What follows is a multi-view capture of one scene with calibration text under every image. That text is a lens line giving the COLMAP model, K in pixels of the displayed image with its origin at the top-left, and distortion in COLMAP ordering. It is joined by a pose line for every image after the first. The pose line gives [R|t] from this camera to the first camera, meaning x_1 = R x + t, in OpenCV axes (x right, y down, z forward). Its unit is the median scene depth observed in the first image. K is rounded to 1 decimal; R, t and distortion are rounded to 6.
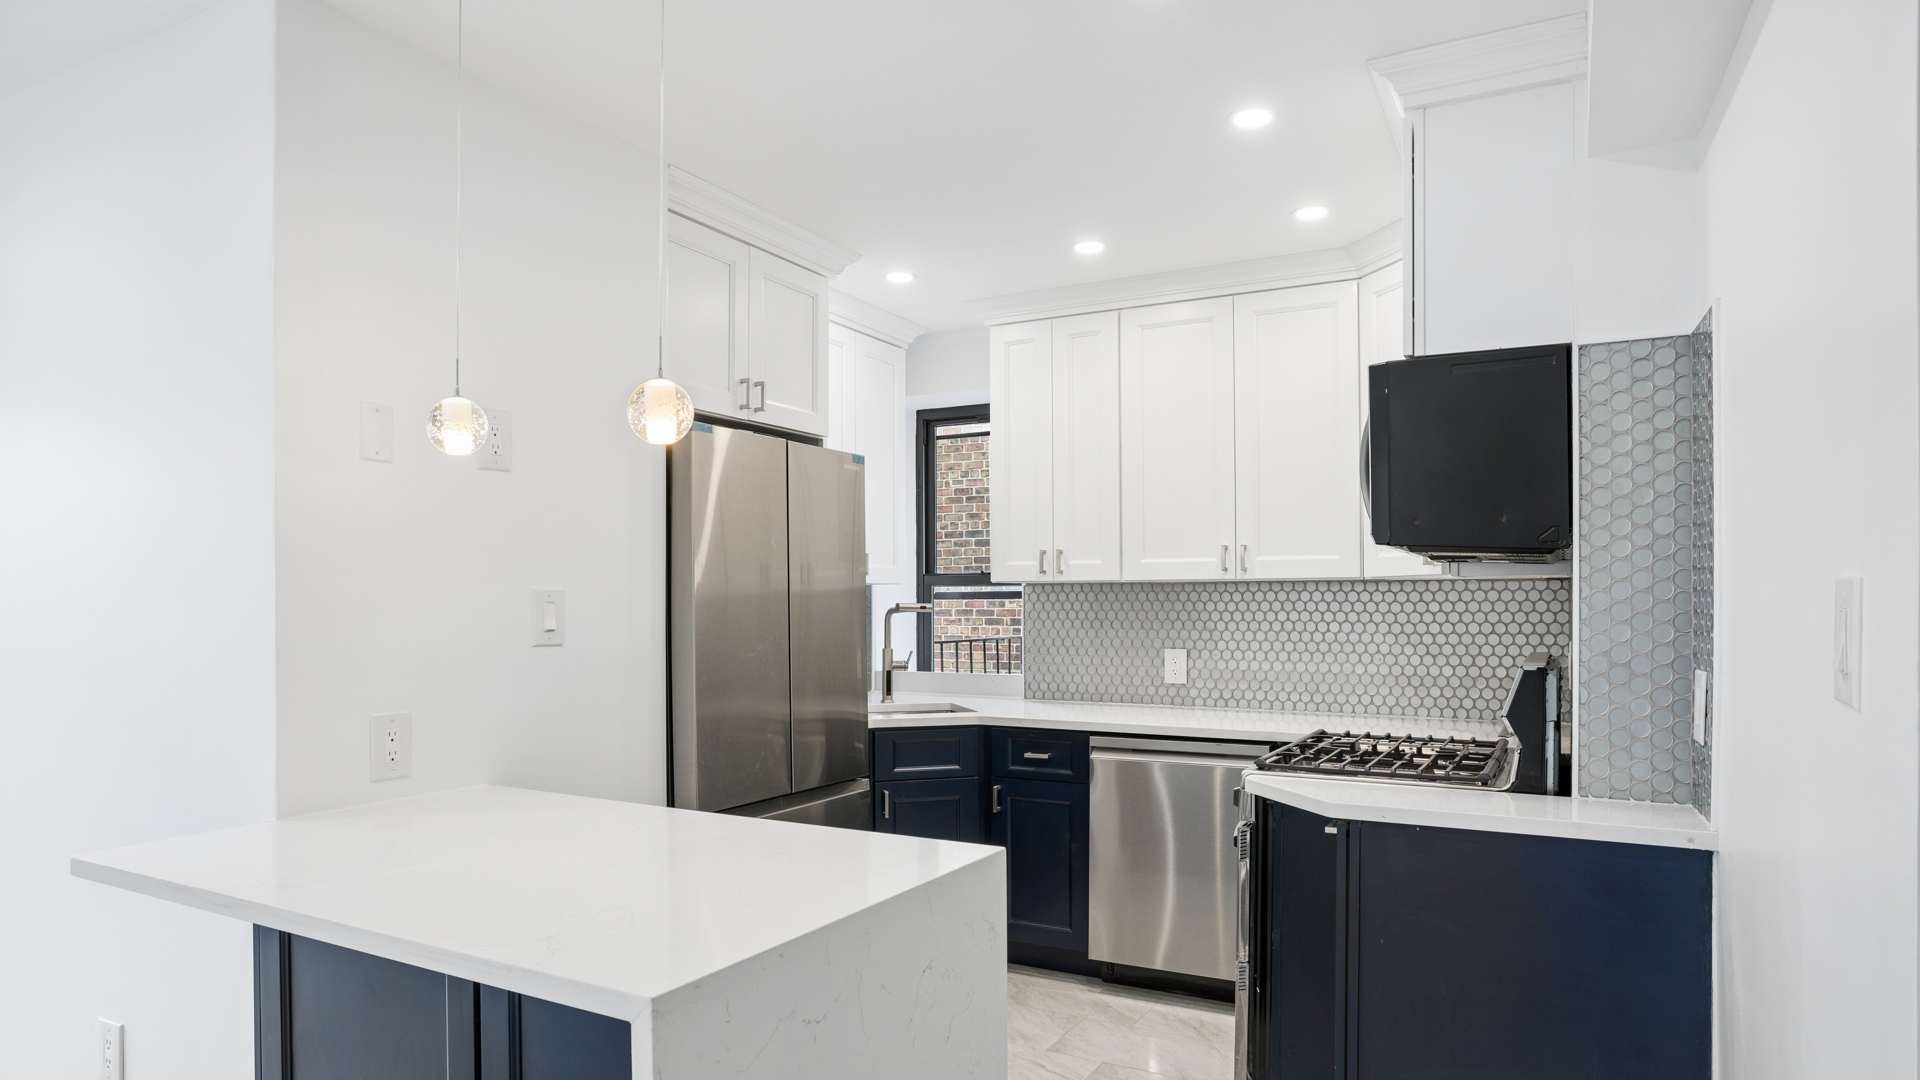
lens RADIAL K [[1127.3, 0, 962.8], [0, 1127.3, 593.3], [0, 0, 1]] dist [-0.066837, 0.000508]
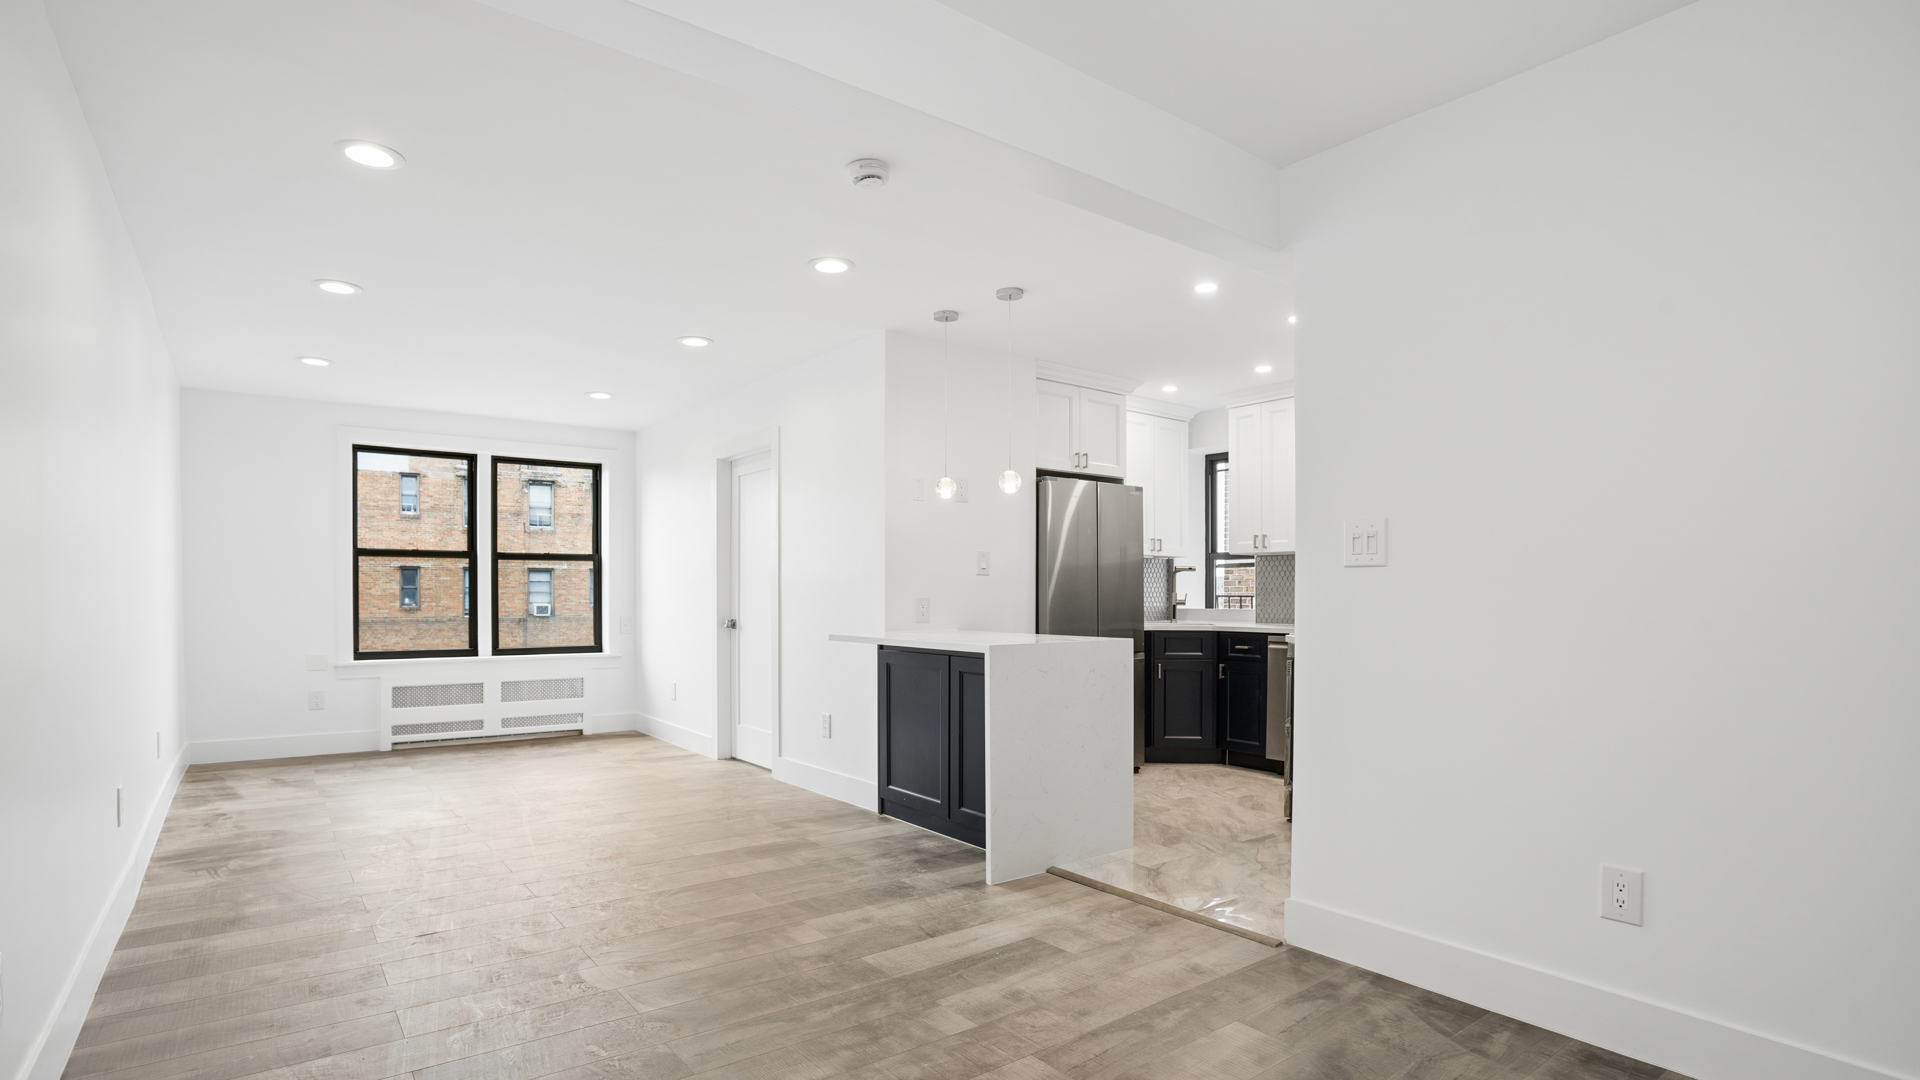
lens RADIAL K [[925.7, 0, 960.7], [0, 925.7, 598.4], [0, 0, 1]] dist [-0.073150, 0.032334]
pose [[0.909868, 0.006642, -0.414845, 0.257544], [-0.001952, 0.999929, 0.011729, 0.046645], [0.414894, -0.009862, 0.909816, -0.519803]]
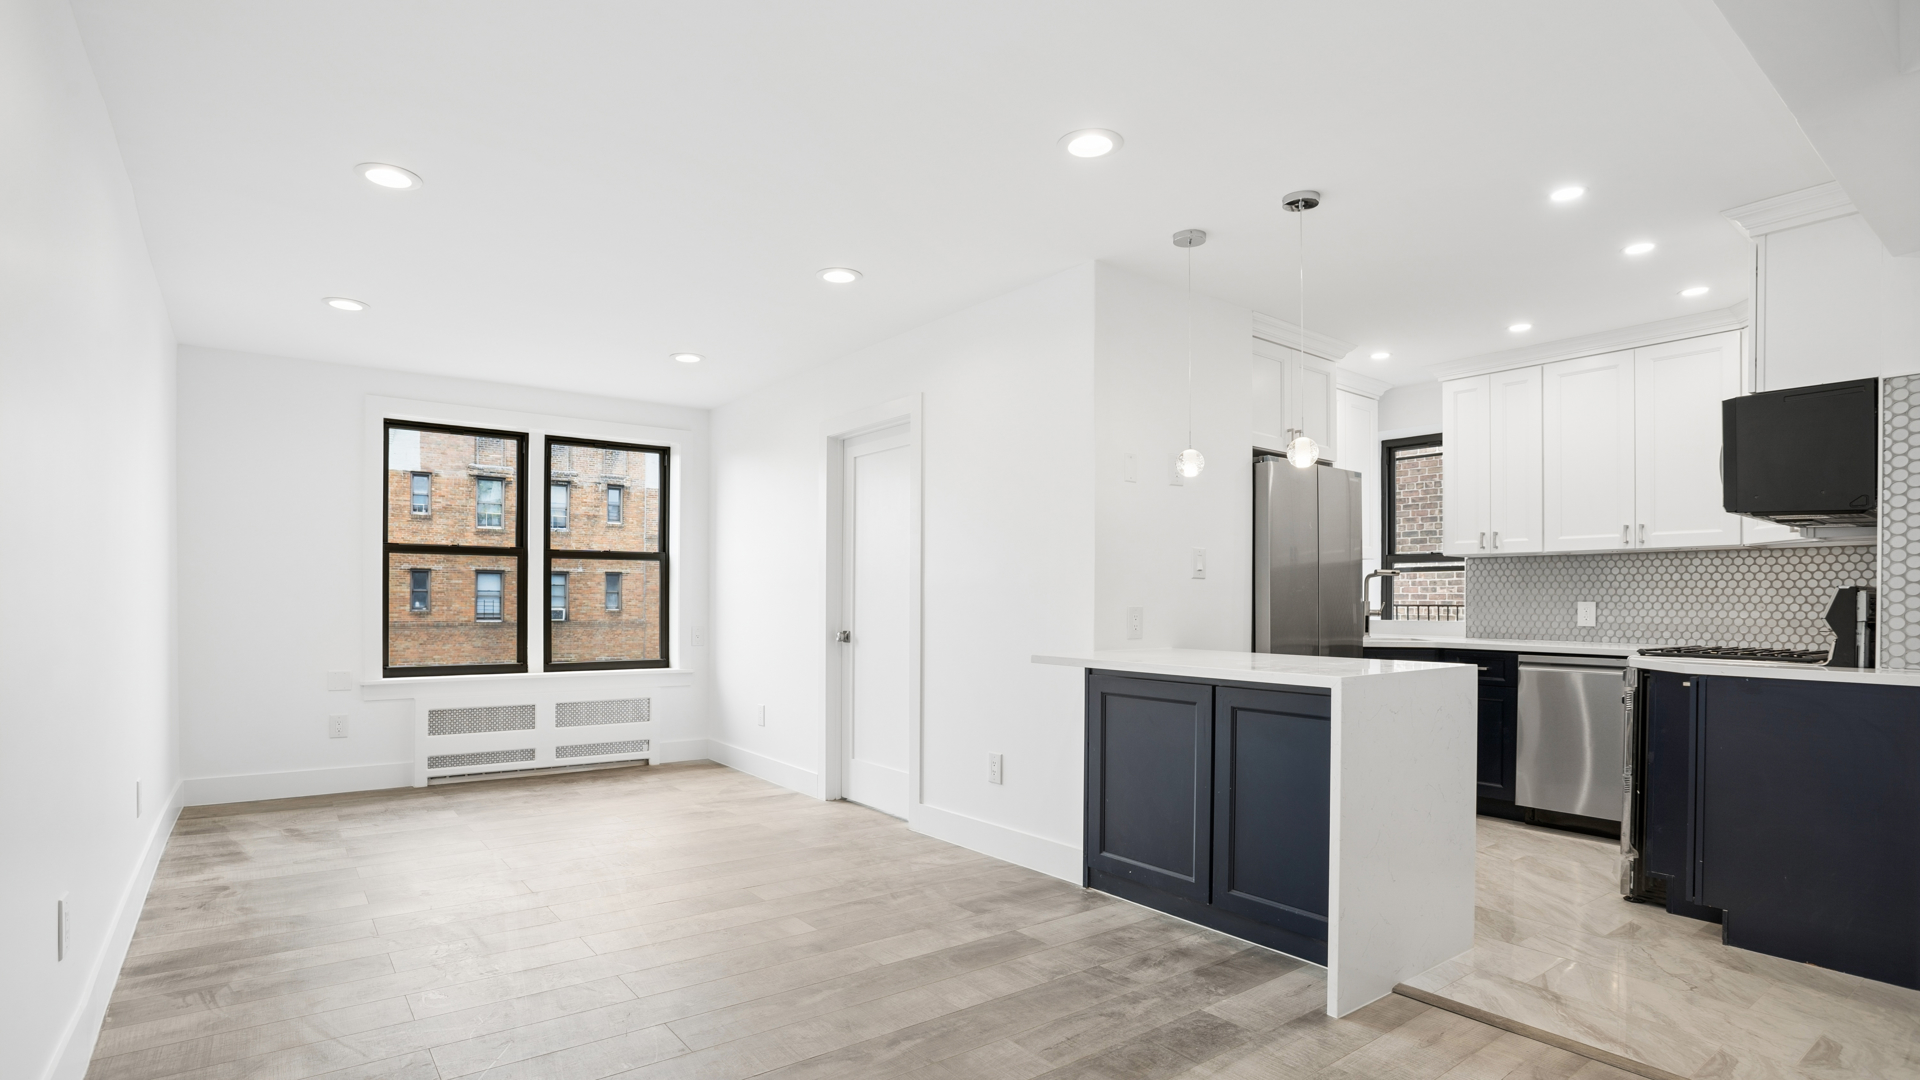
lens RADIAL K [[925.7, 0, 960.7], [0, 925.7, 598.4], [0, 0, 1]] dist [-0.073150, 0.032334]
pose [[0.908709, 0.008314, -0.417348, -0.055078], [-0.006714, 0.999963, 0.005301, 0.047557], [0.417377, -0.002015, 0.908731, -0.367281]]
